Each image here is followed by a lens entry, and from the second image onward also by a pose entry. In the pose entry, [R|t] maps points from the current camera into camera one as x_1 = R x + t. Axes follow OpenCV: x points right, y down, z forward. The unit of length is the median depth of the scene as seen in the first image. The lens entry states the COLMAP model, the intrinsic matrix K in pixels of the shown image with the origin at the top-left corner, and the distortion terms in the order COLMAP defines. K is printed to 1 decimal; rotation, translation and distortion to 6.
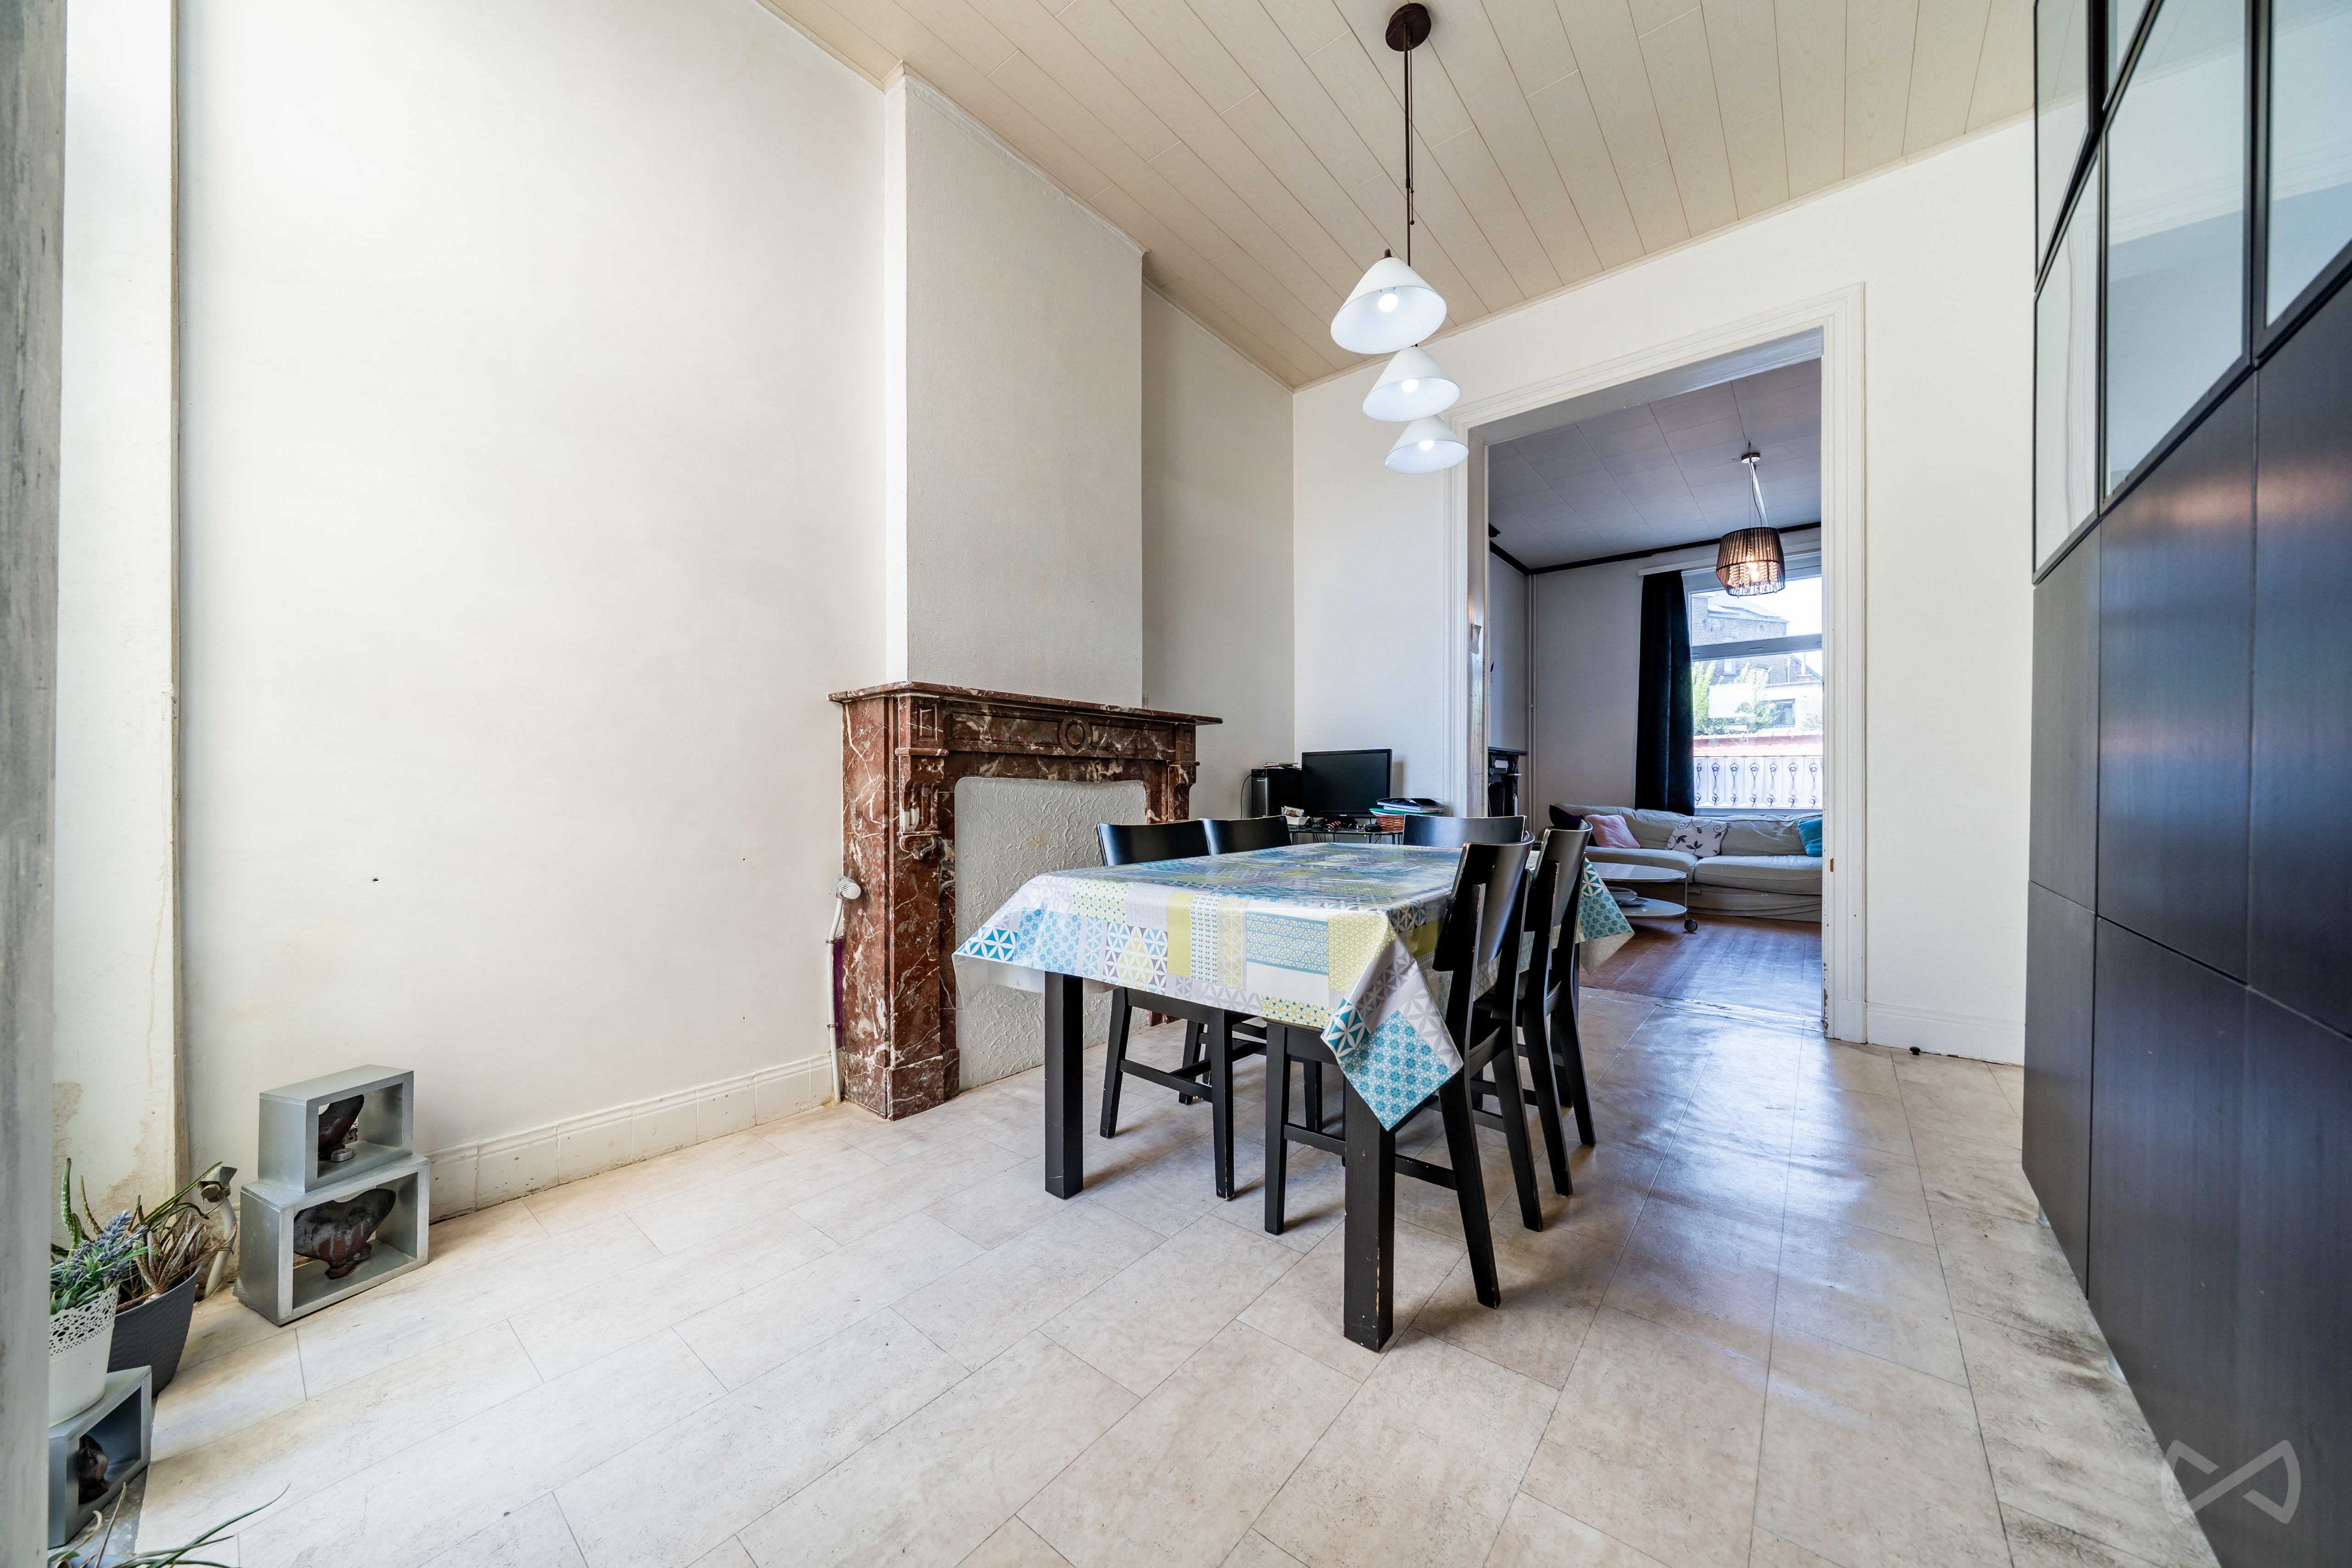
lens RADIAL K [[804.8, 0, 1163.5], [0, 804.8, 783.7], [0, 0, 1]] dist [-0.002883, -0.000152]
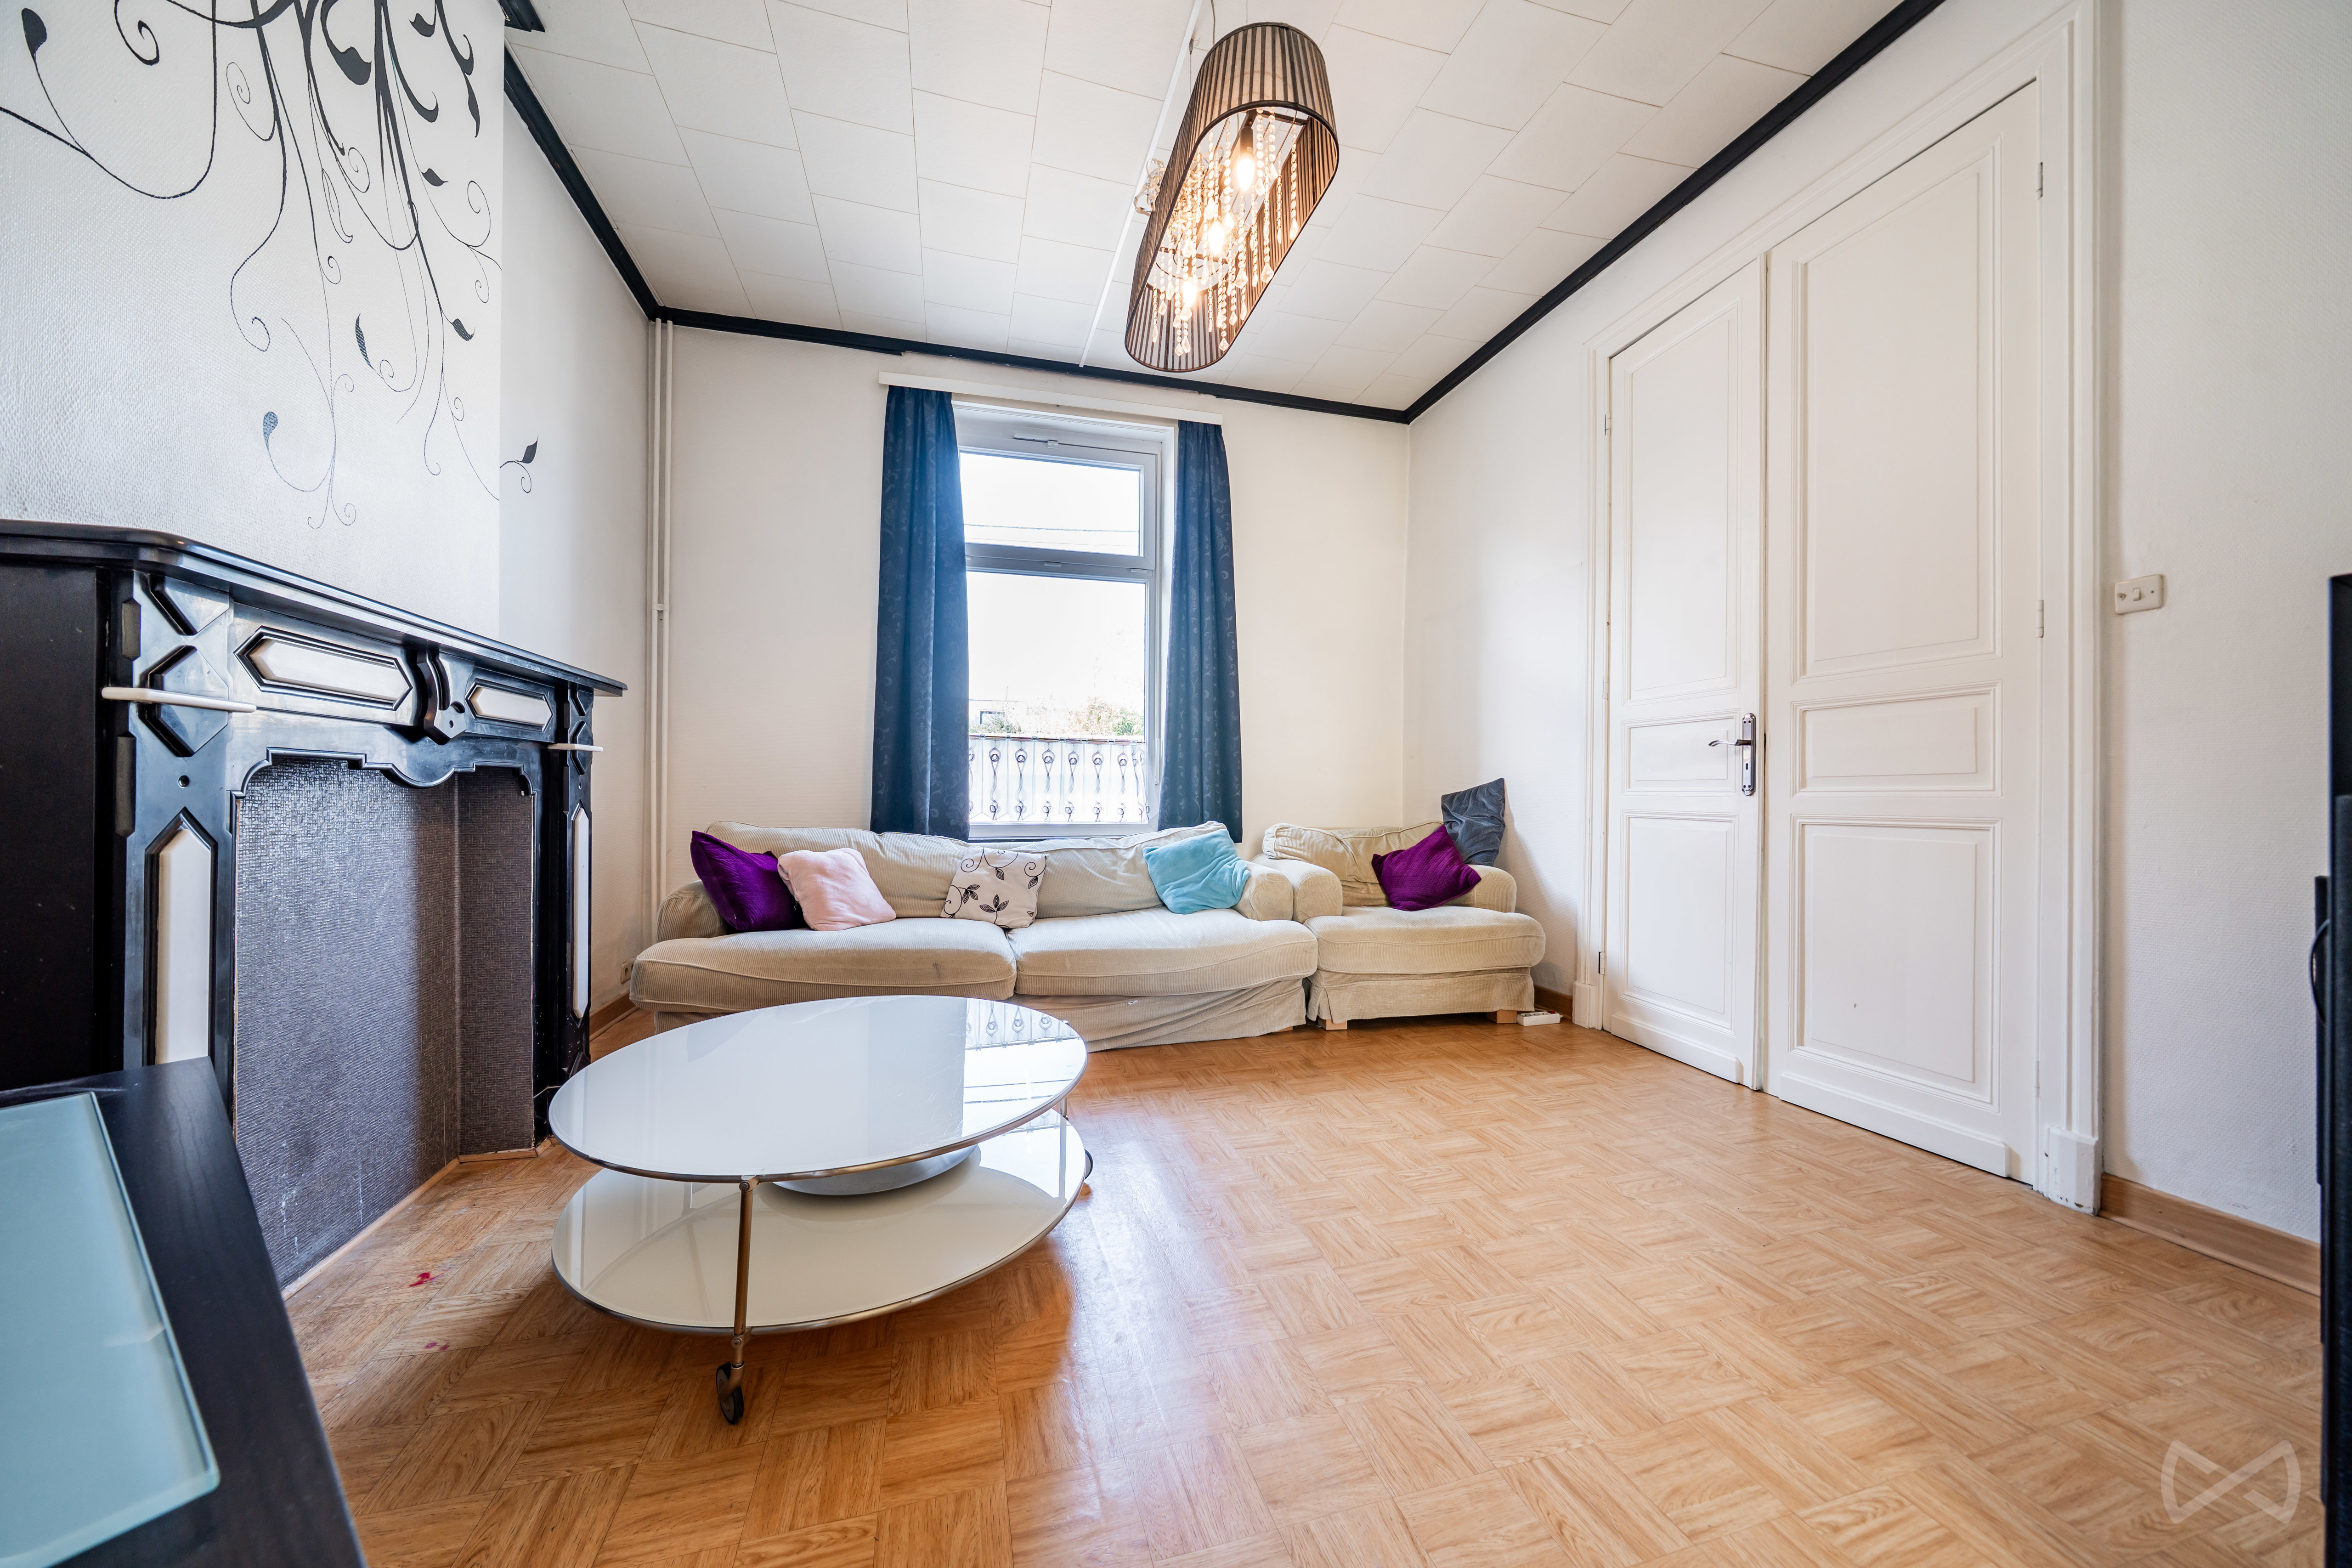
lens RADIAL K [[804.8, 0, 1160.8], [0, 804.8, 790.2], [0, 0, 1]] dist [-0.002883, -0.000152]
pose [[0.581516, 0.005785, 0.813515, 0.297046], [-0.002428, 0.999983, -0.005375, 0.007349], [-0.813532, 0.001150, 0.581520, 0.592364]]
